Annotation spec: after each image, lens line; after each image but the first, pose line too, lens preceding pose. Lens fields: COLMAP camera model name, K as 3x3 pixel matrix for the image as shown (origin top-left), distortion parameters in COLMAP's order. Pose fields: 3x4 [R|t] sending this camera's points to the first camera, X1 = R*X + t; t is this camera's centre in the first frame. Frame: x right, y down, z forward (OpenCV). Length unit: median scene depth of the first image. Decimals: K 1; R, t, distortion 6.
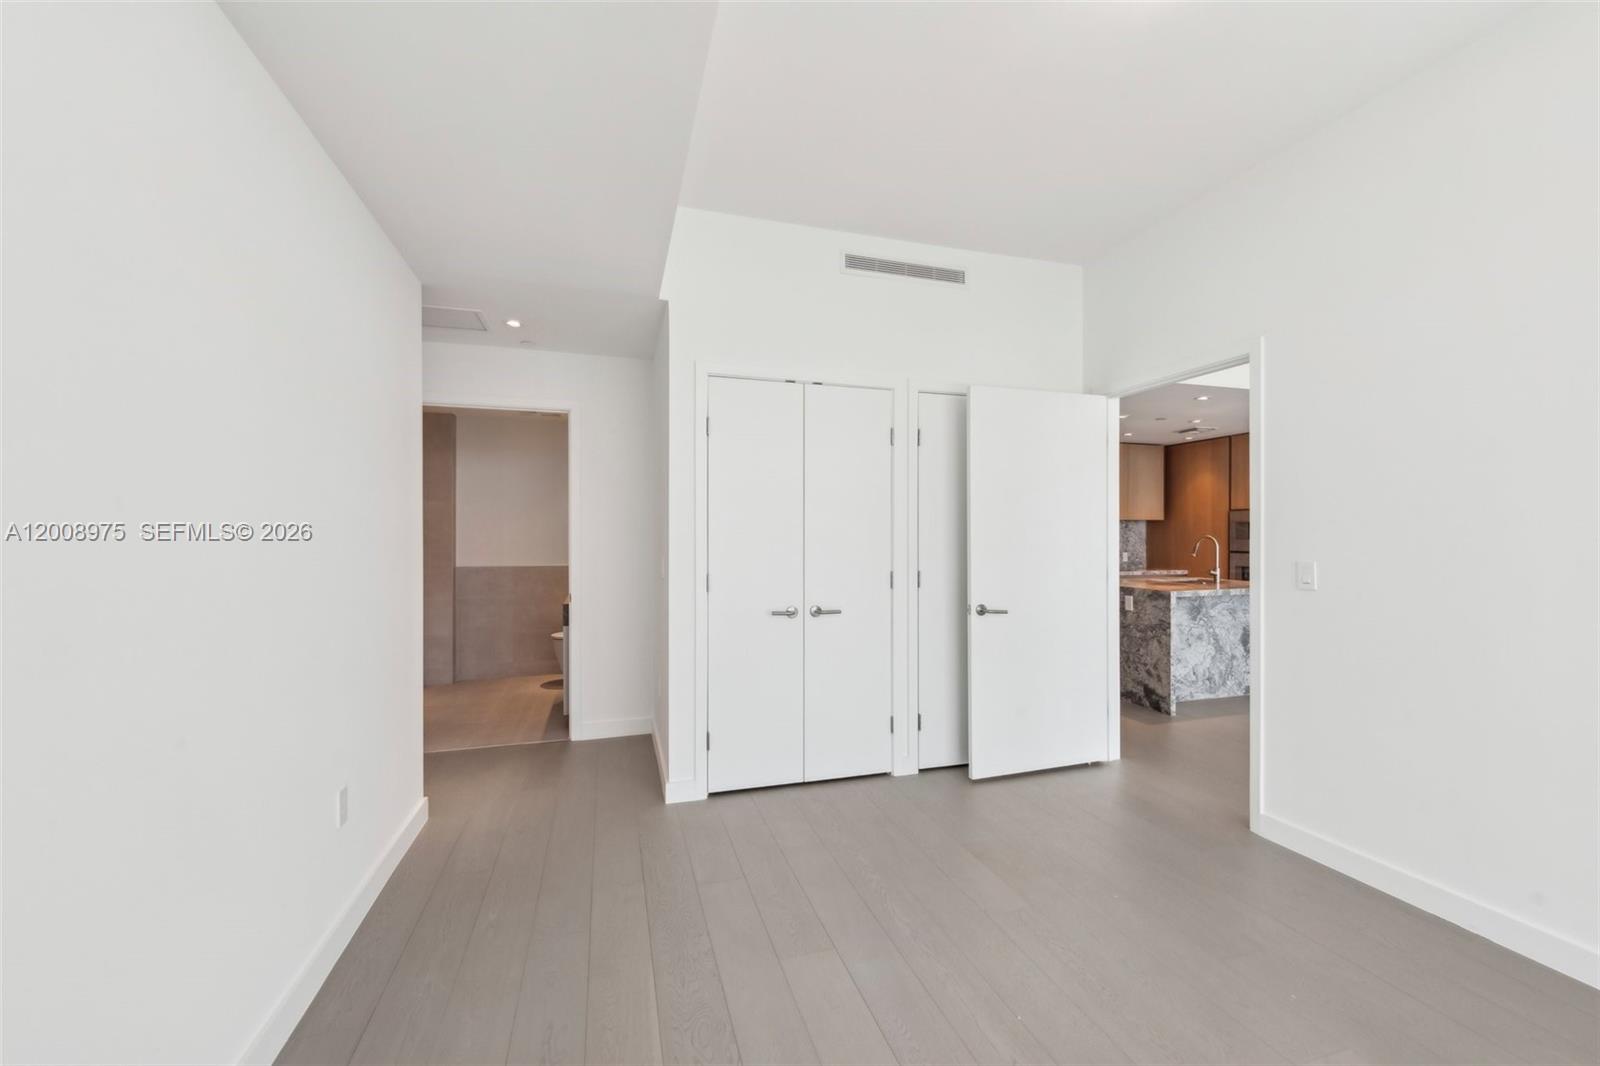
lens RADIAL K [[640.4, 0, 798.9], [0, 640.4, 531.9], [0, 0, 1]] dist [-0.002440, -0.004531]
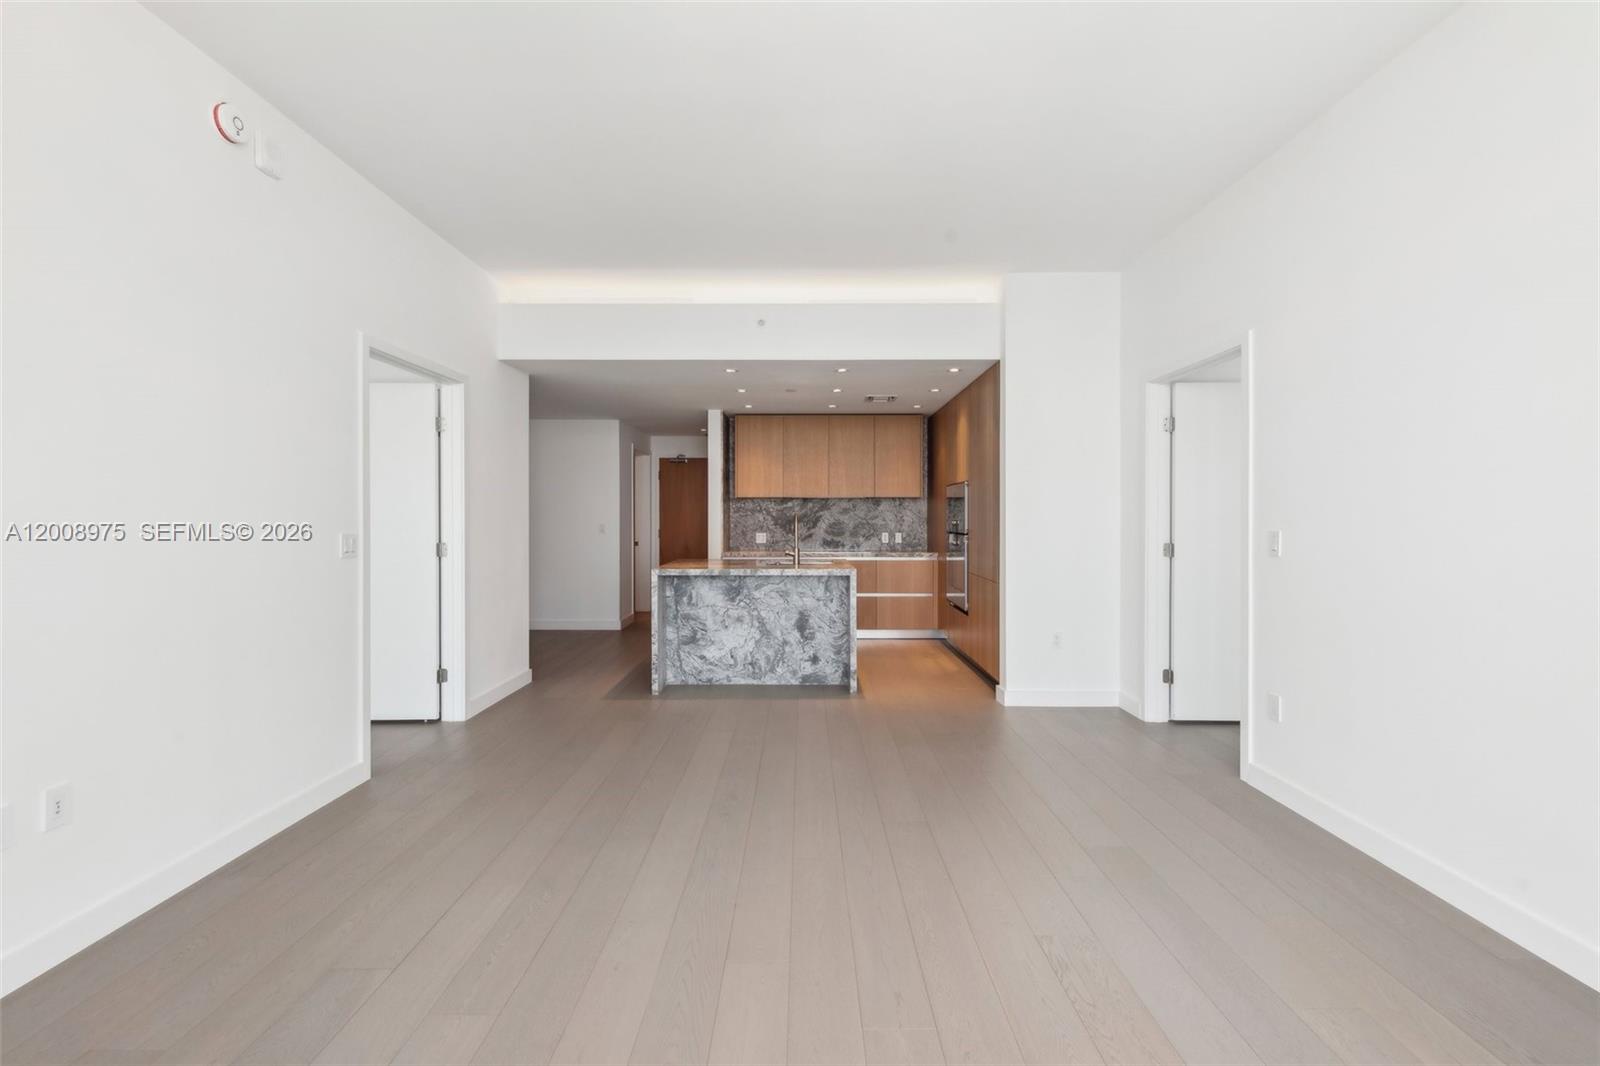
lens RADIAL K [[677.7, 0, 791.5], [0, 677.7, 509.6], [0, 0, 1]] dist [-0.002865, -0.000021]
pose [[0.953044, -0.005095, -0.302788, 0.999366], [0.003272, 0.999973, -0.006525, 0.006716], [0.302813, 0.005228, 0.953036, 0.051945]]
